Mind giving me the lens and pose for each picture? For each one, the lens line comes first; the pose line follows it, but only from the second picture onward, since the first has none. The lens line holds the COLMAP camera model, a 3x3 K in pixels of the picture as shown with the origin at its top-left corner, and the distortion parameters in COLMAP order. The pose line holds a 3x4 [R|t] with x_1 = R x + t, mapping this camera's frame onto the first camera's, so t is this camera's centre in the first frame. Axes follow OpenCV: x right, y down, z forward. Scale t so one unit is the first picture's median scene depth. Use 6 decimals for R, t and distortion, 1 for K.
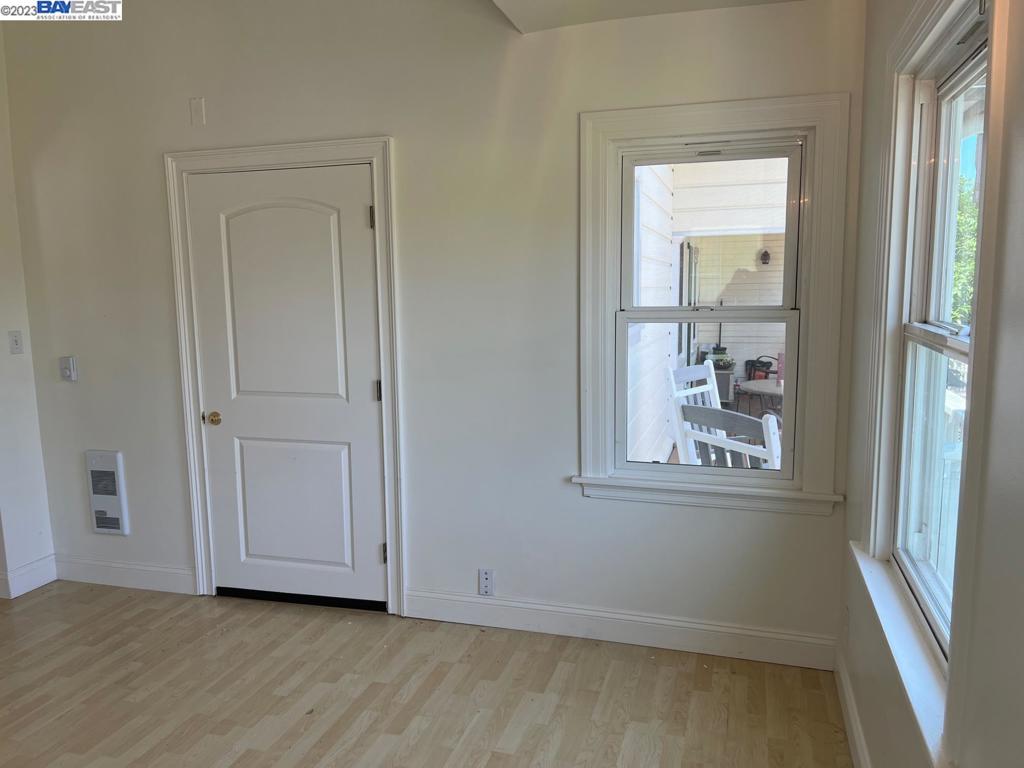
lens RADIAL K [[766.4, 0, 506.4], [0, 766.4, 388.0], [0, 0, 1]] dist [0.059988, -0.071708]
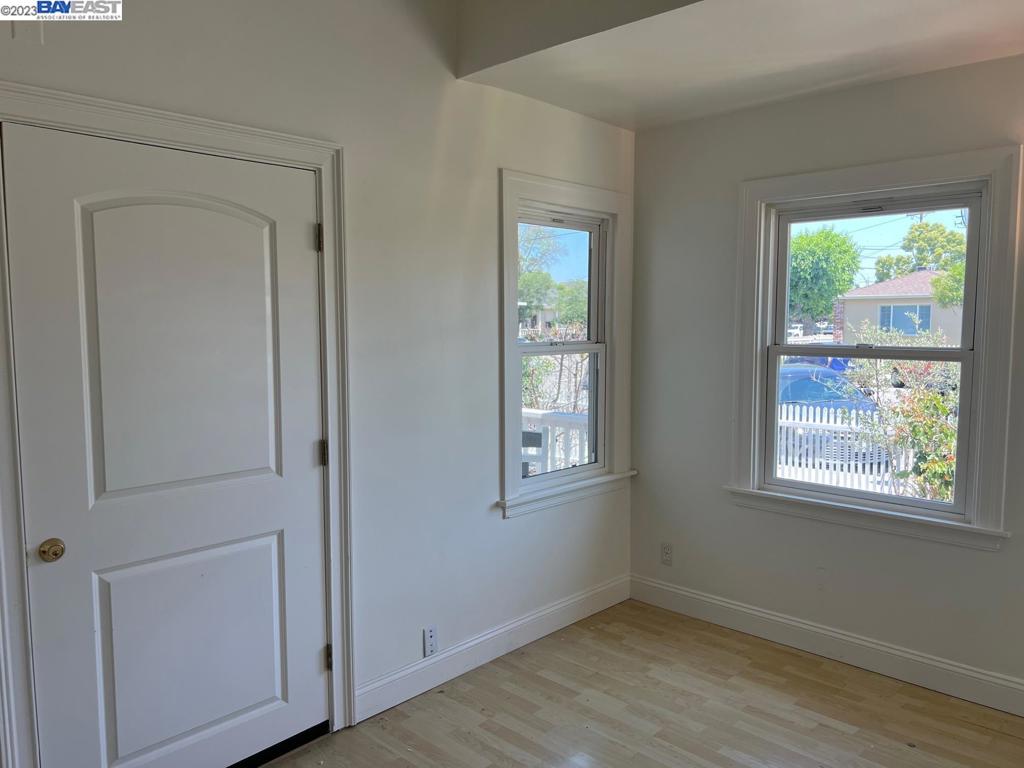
lens RADIAL K [[766.4, 0, 507.9], [0, 766.4, 391.7], [0, 0, 1]] dist [0.059988, -0.071708]
pose [[0.448093, -0.069537, 0.891279, -0.769331], [0.118436, 0.992800, 0.017914, -0.050065], [-0.886107, 0.097532, 0.453102, 0.449372]]
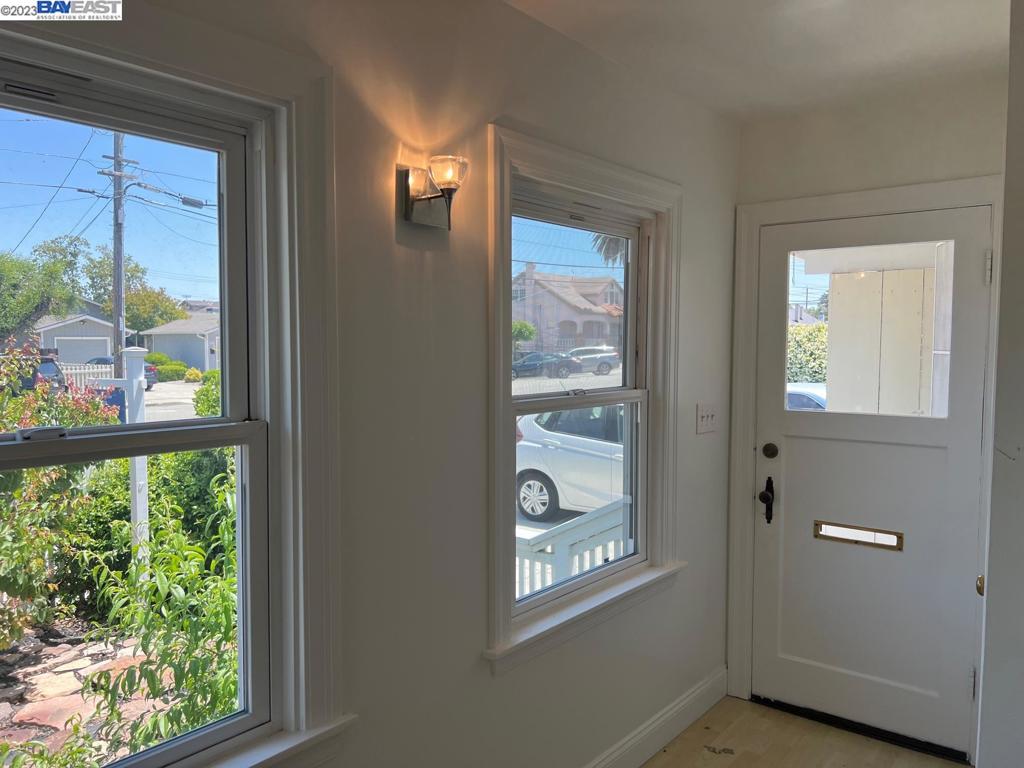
lens RADIAL K [[766.4, 0, 512.1], [0, 766.4, 387.5], [0, 0, 1]] dist [0.059988, -0.071708]
pose [[-0.928447, -0.007057, 0.371397, -0.073186], [0.063943, 0.981859, 0.178505, -0.112062], [-0.365919, 0.189481, -0.911153, 0.743831]]
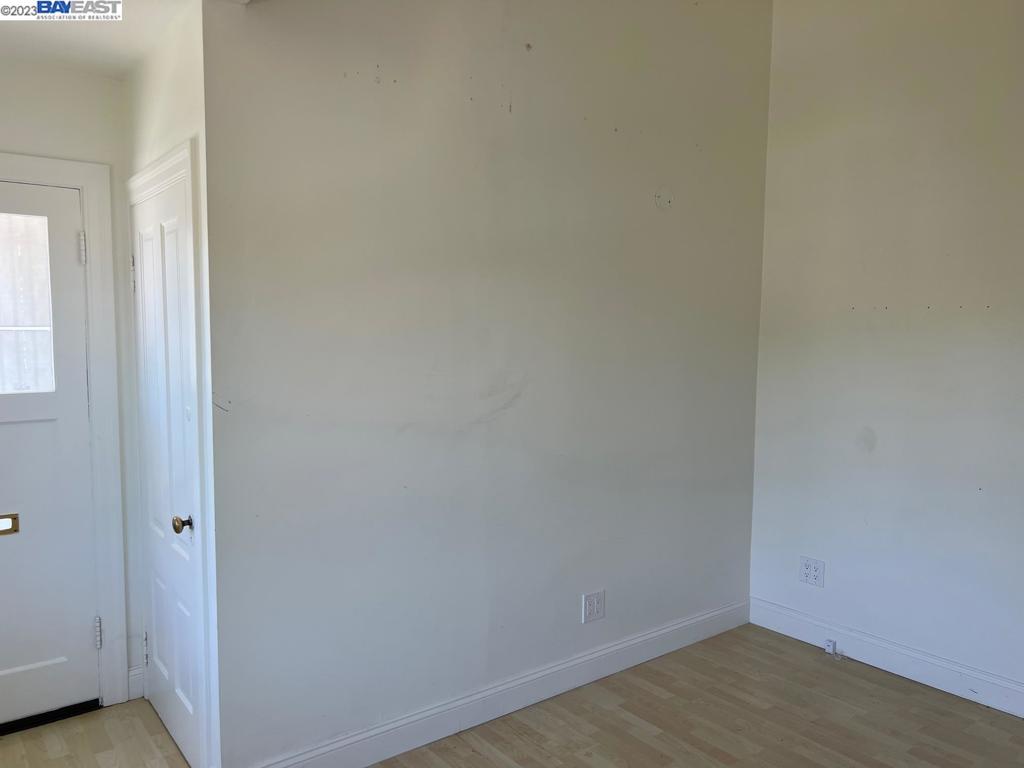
lens RADIAL K [[766.4, 0, 506.9], [0, 766.4, 386.7], [0, 0, 1]] dist [0.059988, -0.071708]
pose [[-0.576514, 0.078138, -0.813343, 0.202807], [-0.107154, 0.979590, 0.170063, -0.105267], [0.810031, 0.185197, -0.556374, 0.701371]]
